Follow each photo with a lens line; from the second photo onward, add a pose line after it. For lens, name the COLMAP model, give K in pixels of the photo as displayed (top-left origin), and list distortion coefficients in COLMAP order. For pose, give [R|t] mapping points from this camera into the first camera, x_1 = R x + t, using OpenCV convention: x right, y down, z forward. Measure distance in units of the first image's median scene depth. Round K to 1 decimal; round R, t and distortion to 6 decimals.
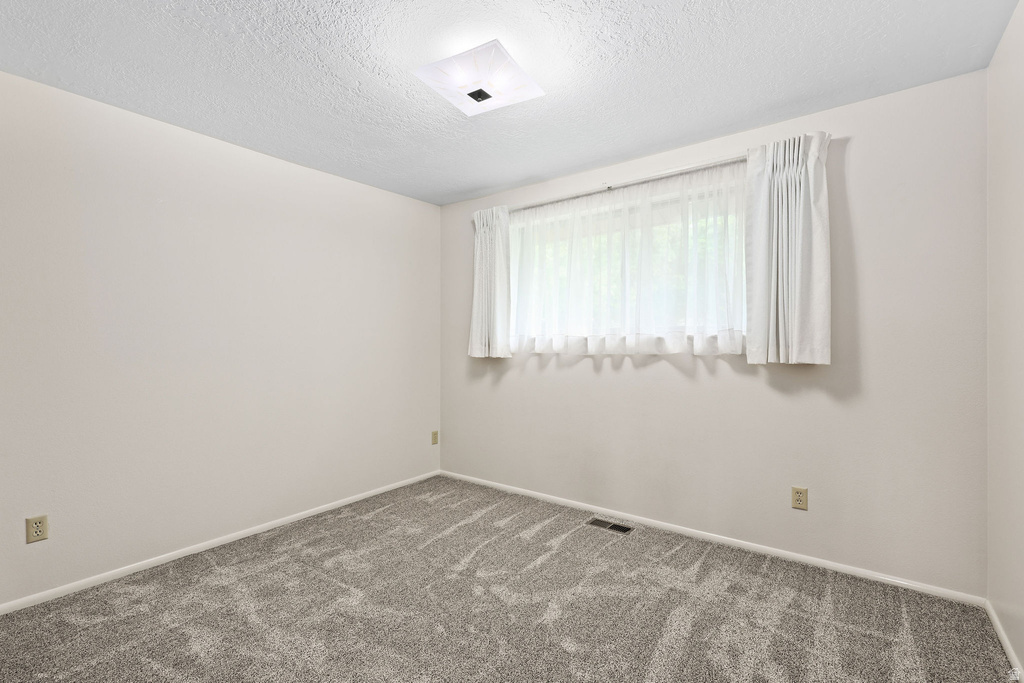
lens RADIAL K [[468.8, 0, 510.7], [0, 468.8, 340.0], [0, 0, 1]] dist [0.003044, 0.000164]
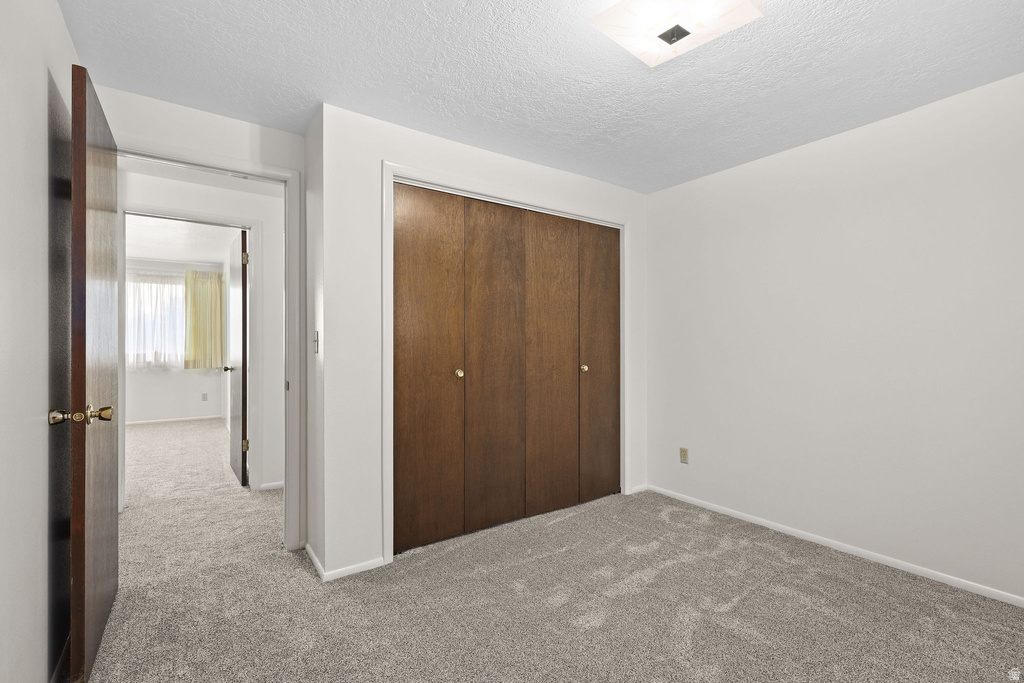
lens RADIAL K [[468.8, 0, 510.6], [0, 468.8, 335.8], [0, 0, 1]] dist [0.003044, 0.000164]
pose [[-0.288956, -0.002027, -0.957340, 0.694973], [0.001595, 0.999995, -0.002598, -0.016026], [0.957341, -0.002278, -0.288951, 0.829577]]
